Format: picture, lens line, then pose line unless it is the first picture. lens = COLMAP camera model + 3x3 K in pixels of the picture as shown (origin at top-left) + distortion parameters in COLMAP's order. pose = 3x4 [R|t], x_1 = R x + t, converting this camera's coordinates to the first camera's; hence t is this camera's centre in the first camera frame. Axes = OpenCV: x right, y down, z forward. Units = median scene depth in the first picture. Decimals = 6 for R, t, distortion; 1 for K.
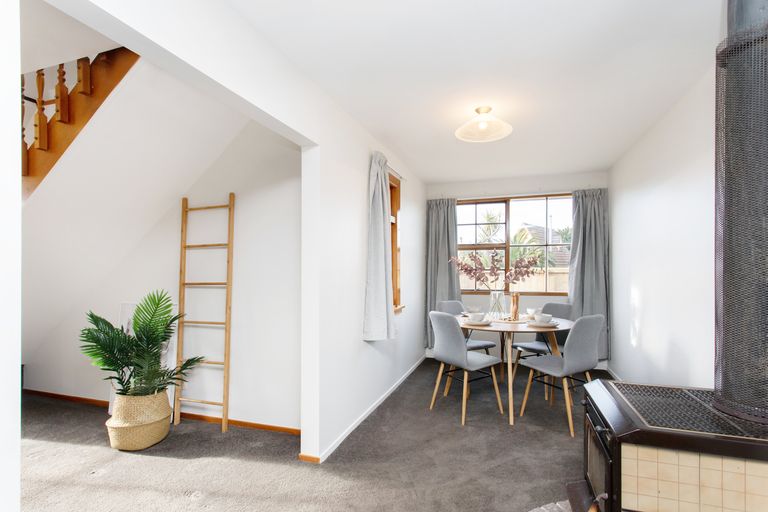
lens RADIAL K [[373.6, 0, 387.2], [0, 373.6, 271.1], [0, 0, 1]] dist [-0.011487, -0.001337]
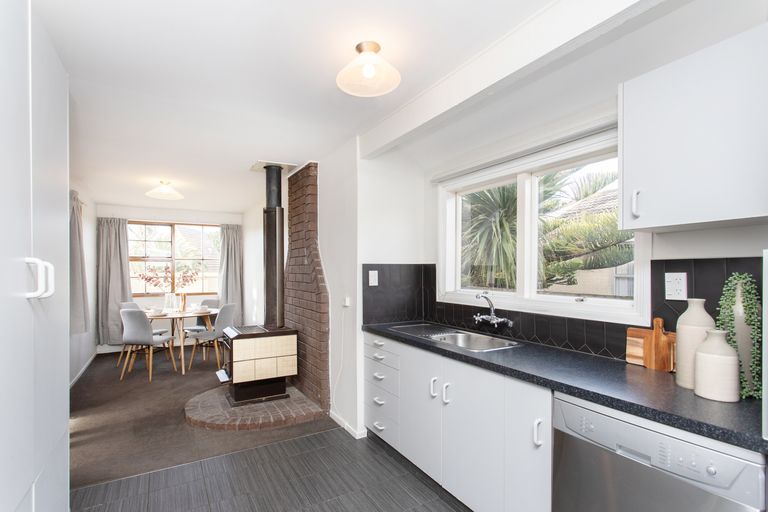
lens RADIAL K [[373.6, 0, 382.2], [0, 373.6, 273.5], [0, 0, 1]] dist [-0.011487, -0.001337]
pose [[0.649759, -0.008100, 0.760097, -0.262936], [0.003148, 0.999963, 0.007965, -0.031135], [-0.760134, -0.002782, 0.649761, -0.562612]]
